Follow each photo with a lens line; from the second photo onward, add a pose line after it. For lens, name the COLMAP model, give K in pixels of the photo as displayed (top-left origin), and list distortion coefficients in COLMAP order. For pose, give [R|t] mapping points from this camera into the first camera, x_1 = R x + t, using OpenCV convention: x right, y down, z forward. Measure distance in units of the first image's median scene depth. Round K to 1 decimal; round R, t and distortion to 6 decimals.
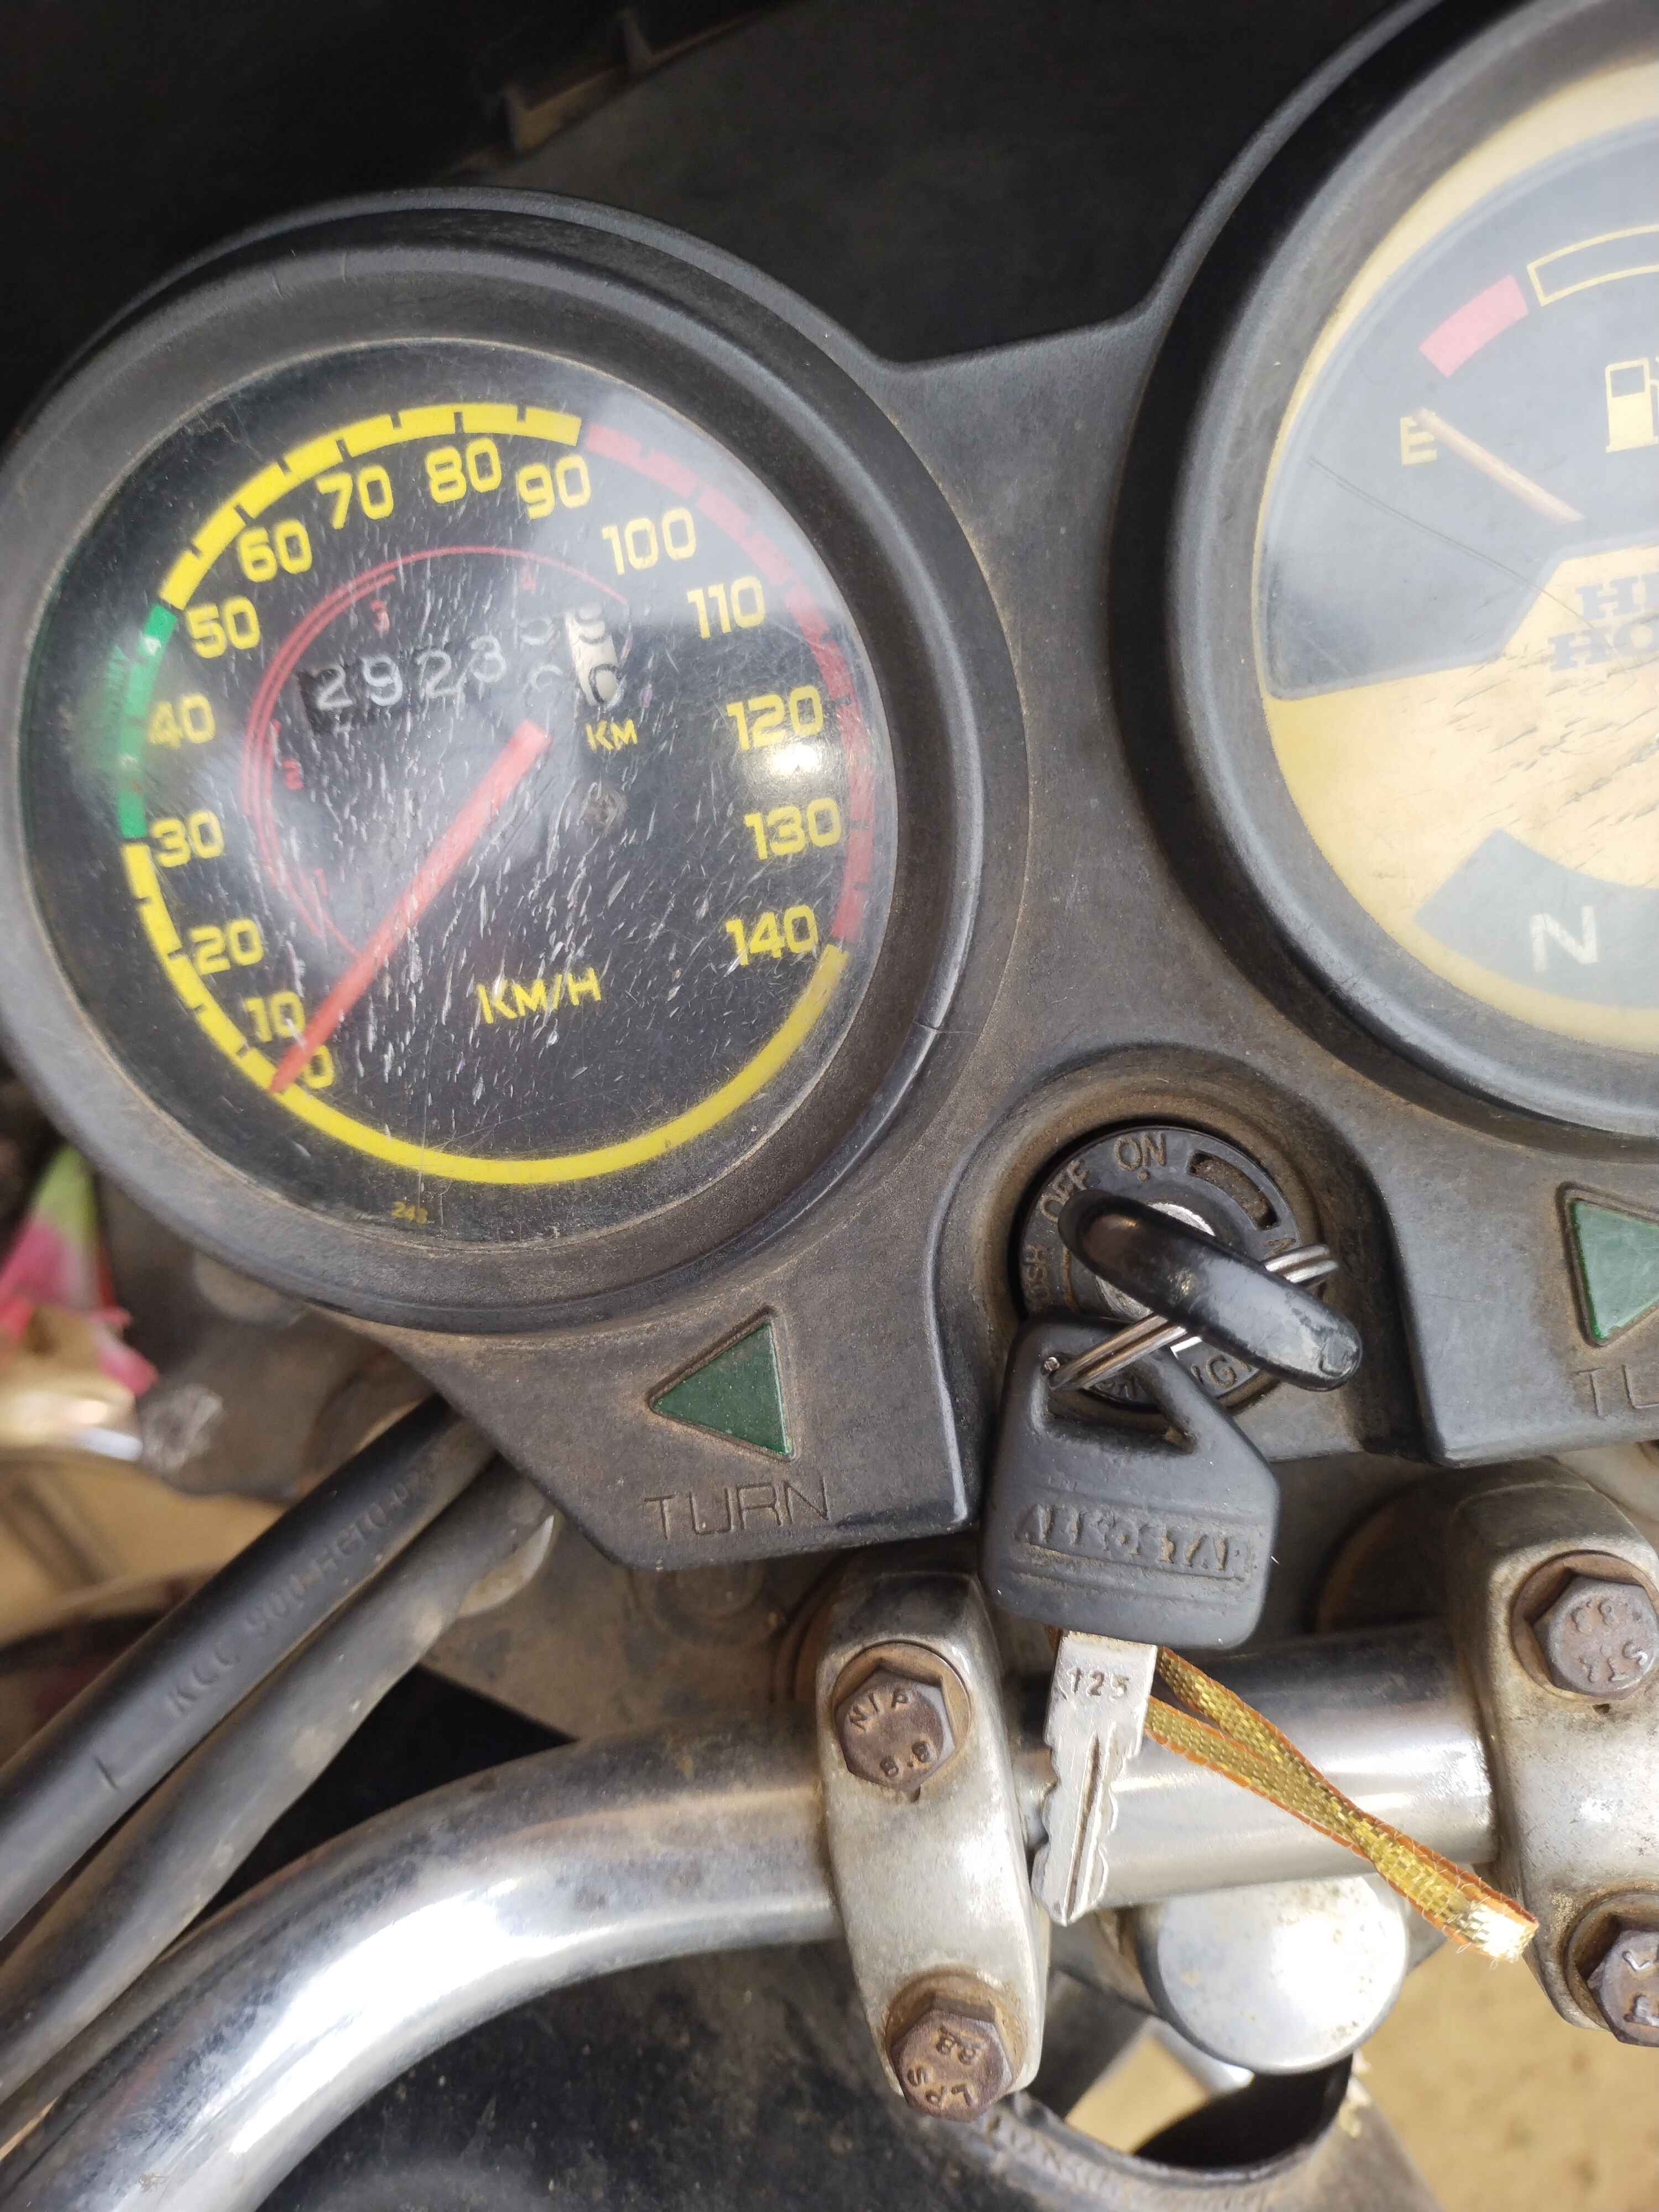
lens RADIAL K [[1709.5, 0, 836.2], [0, 1709.5, 1095.1], [0, 0, 1]] dist [0.028322, -0.103297]
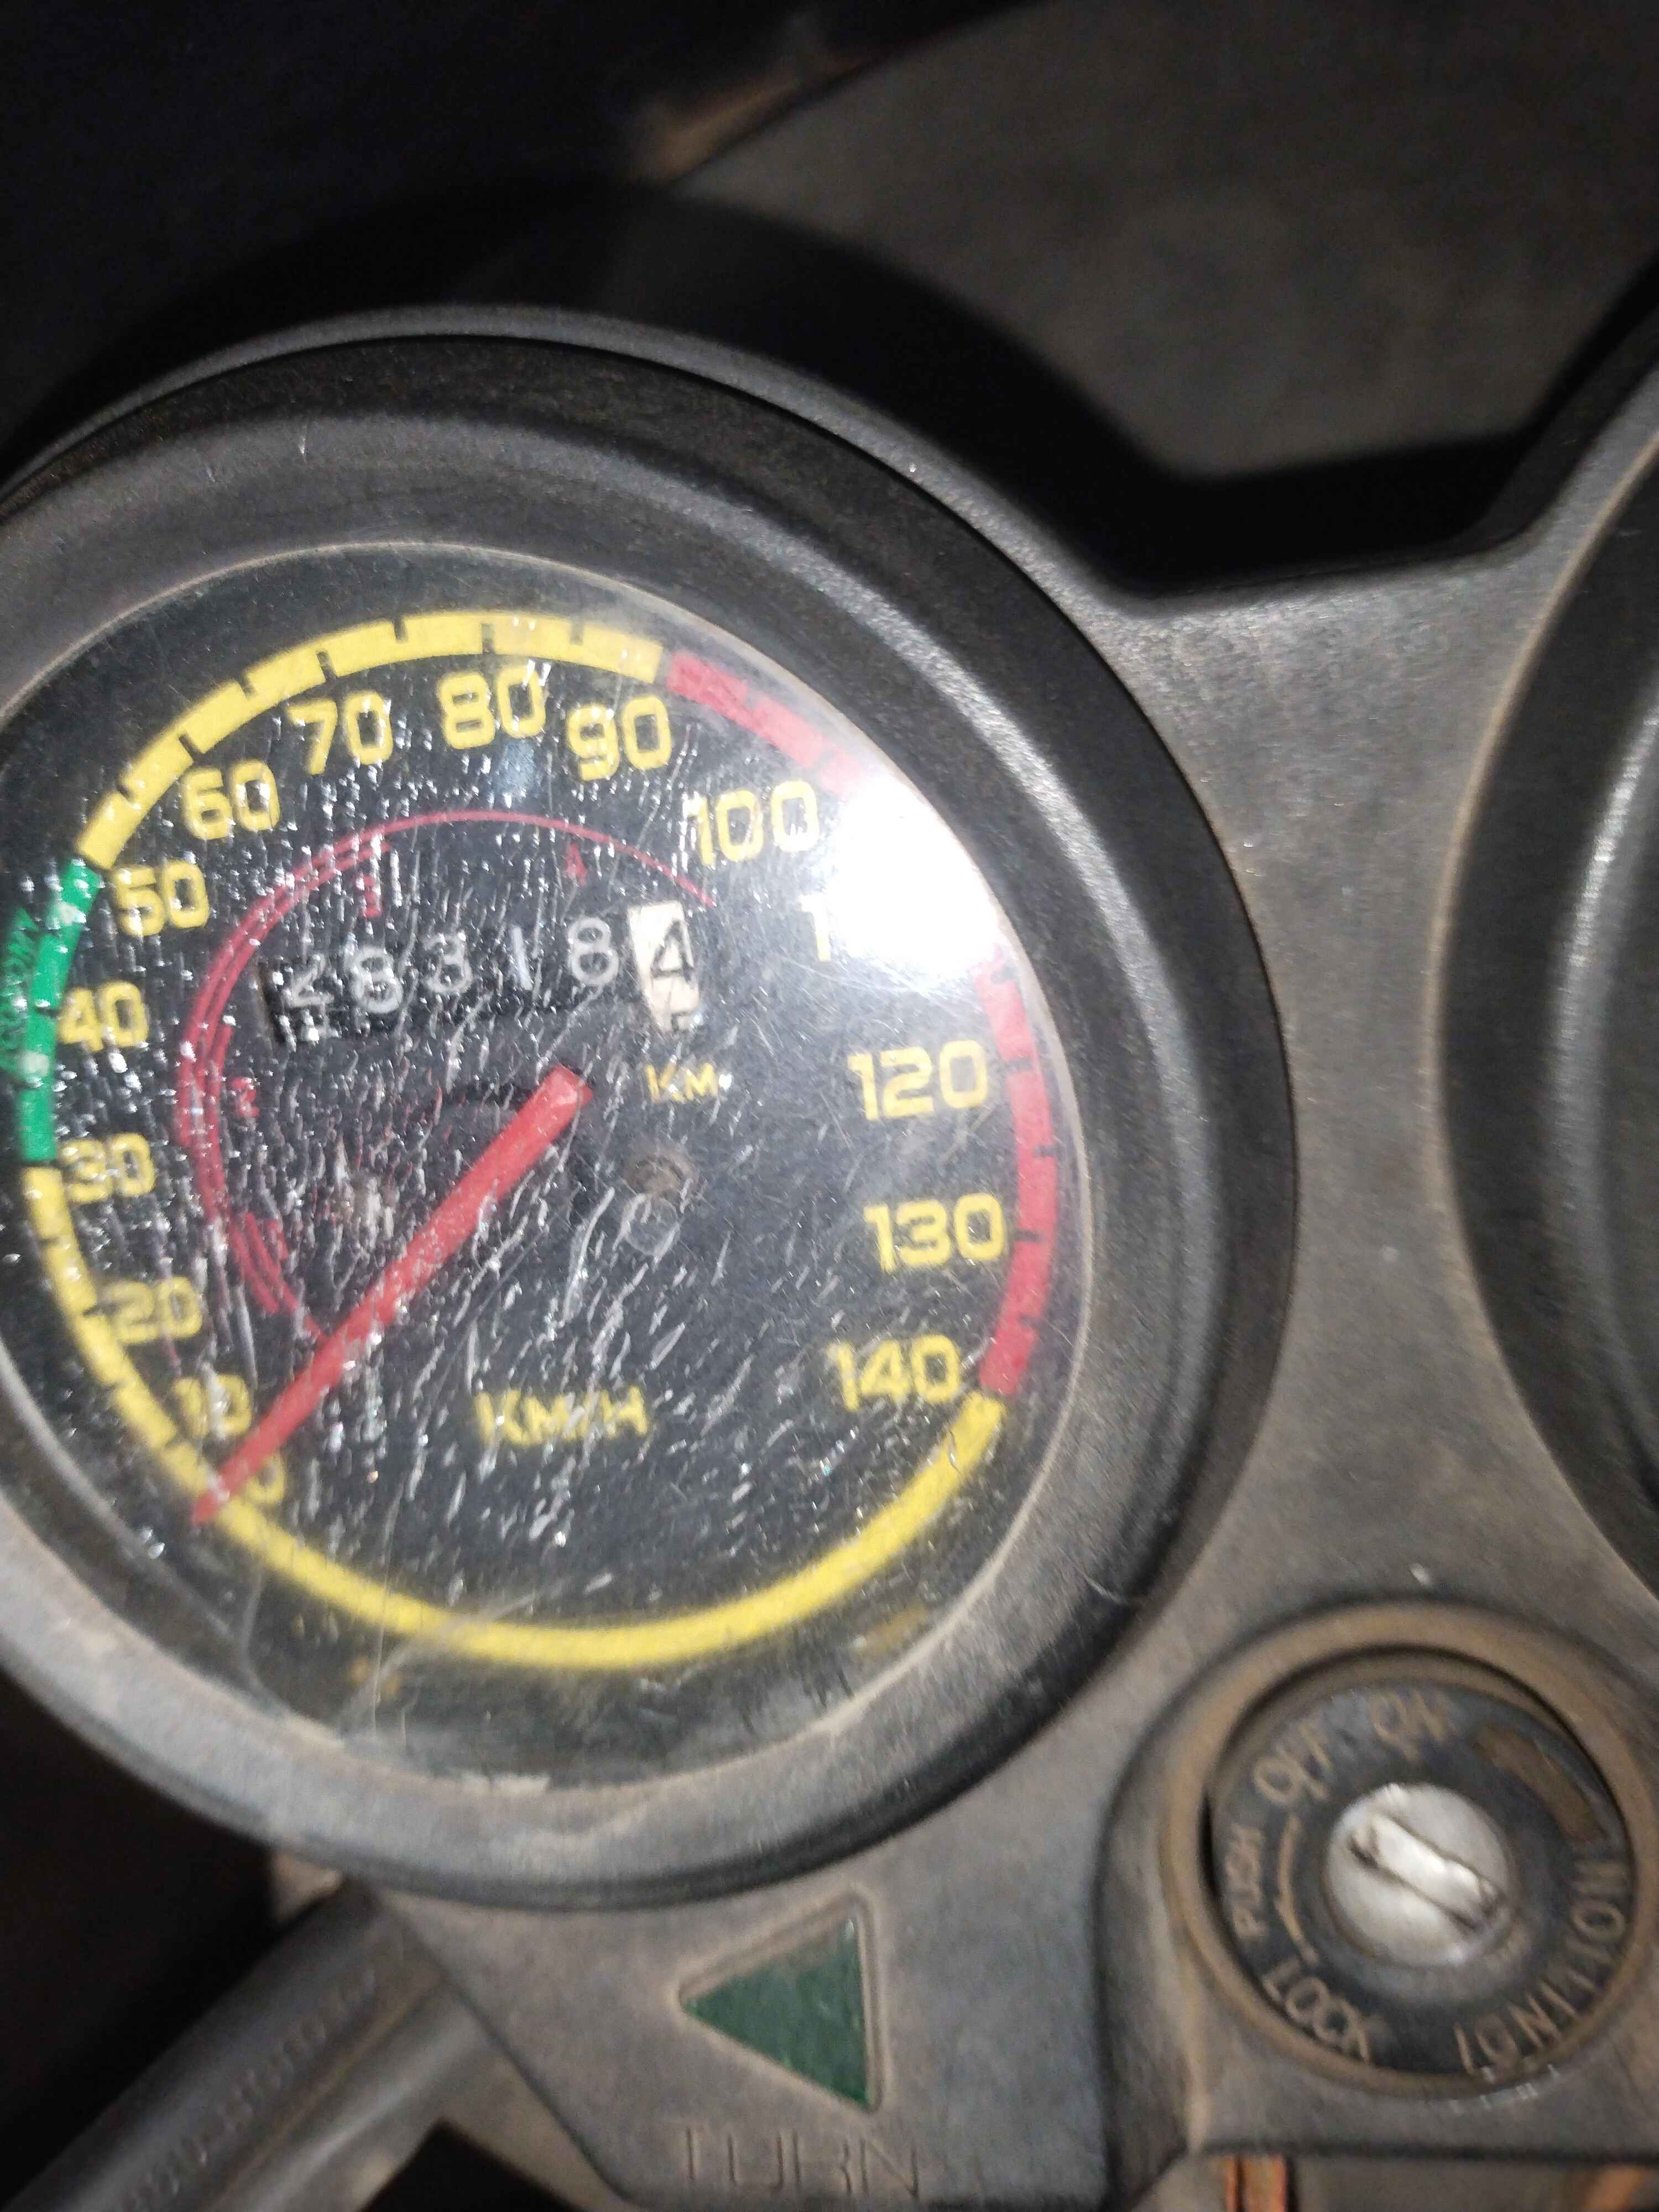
lens RADIAL K [[1709.5, 0, 824.6], [0, 1709.5, 1100.6], [0, 0, 1]] dist [0.028322, -0.103297]
pose [[0.993549, 0.066573, -0.091802, -0.009041], [-0.065996, 0.997776, 0.009313, -0.215697], [0.092217, -0.003195, 0.995734, 0.312916]]
